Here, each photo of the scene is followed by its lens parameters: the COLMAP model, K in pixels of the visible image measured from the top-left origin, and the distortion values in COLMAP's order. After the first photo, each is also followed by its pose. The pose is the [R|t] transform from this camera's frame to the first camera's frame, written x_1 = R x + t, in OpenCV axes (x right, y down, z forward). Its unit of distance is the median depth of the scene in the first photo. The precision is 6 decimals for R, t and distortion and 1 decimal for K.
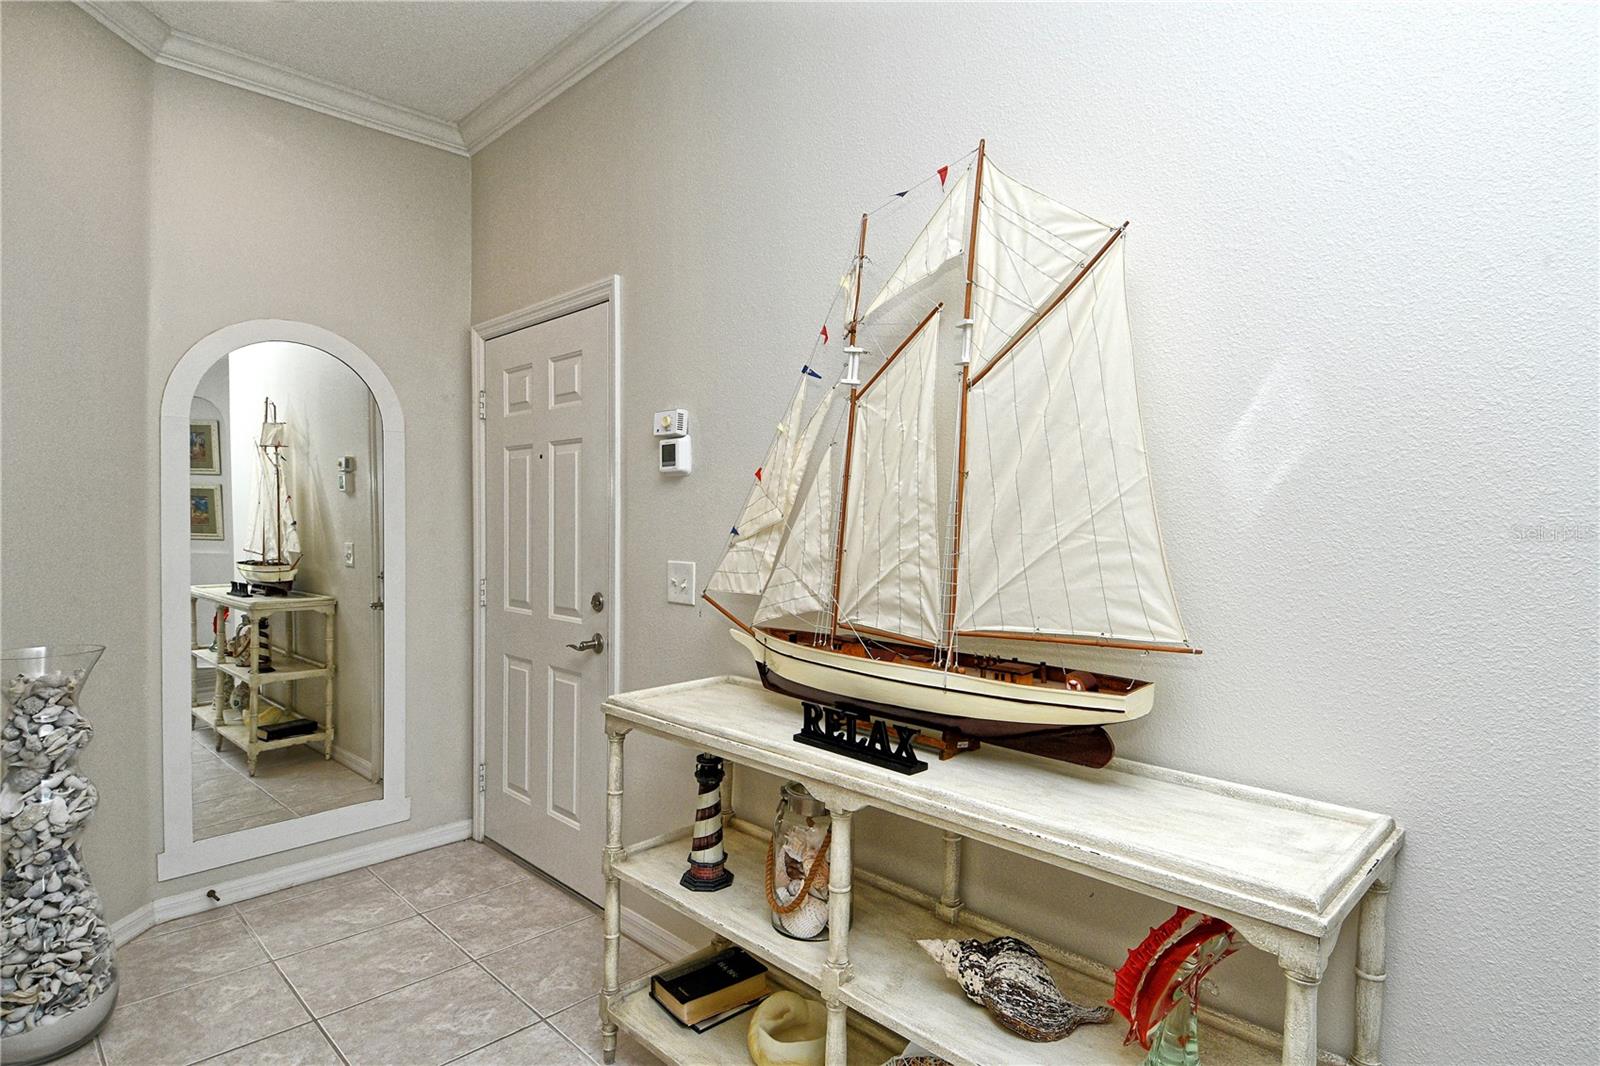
lens RADIAL K [[843.9, 0, 830.6], [0, 843.9, 500.2], [0, 0, 1]] dist [0.027596, -0.015444]
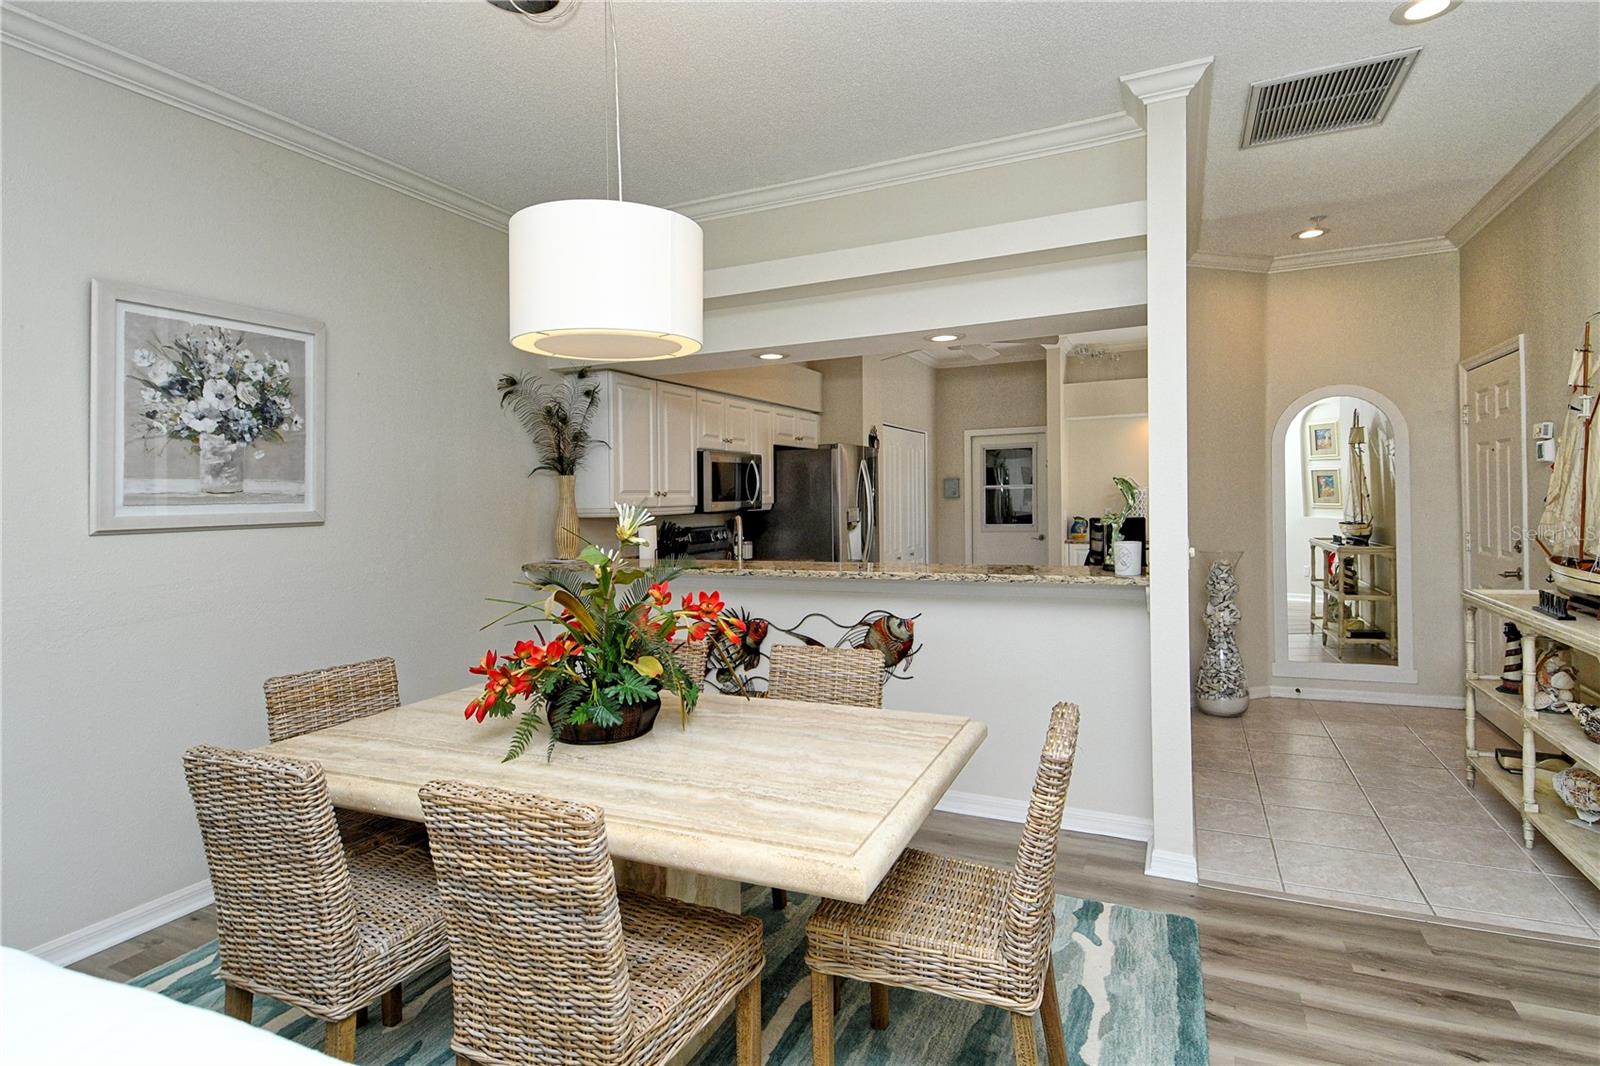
lens RADIAL K [[843.9, 0, 792.7], [0, 843.9, 544.6], [0, 0, 1]] dist [0.027596, -0.015444]
pose [[0.333740, 0.044995, -0.941591, 0.841715], [0.037363, 0.997444, 0.060907, -0.029649], [0.941925, -0.055507, 0.331205, -0.843089]]
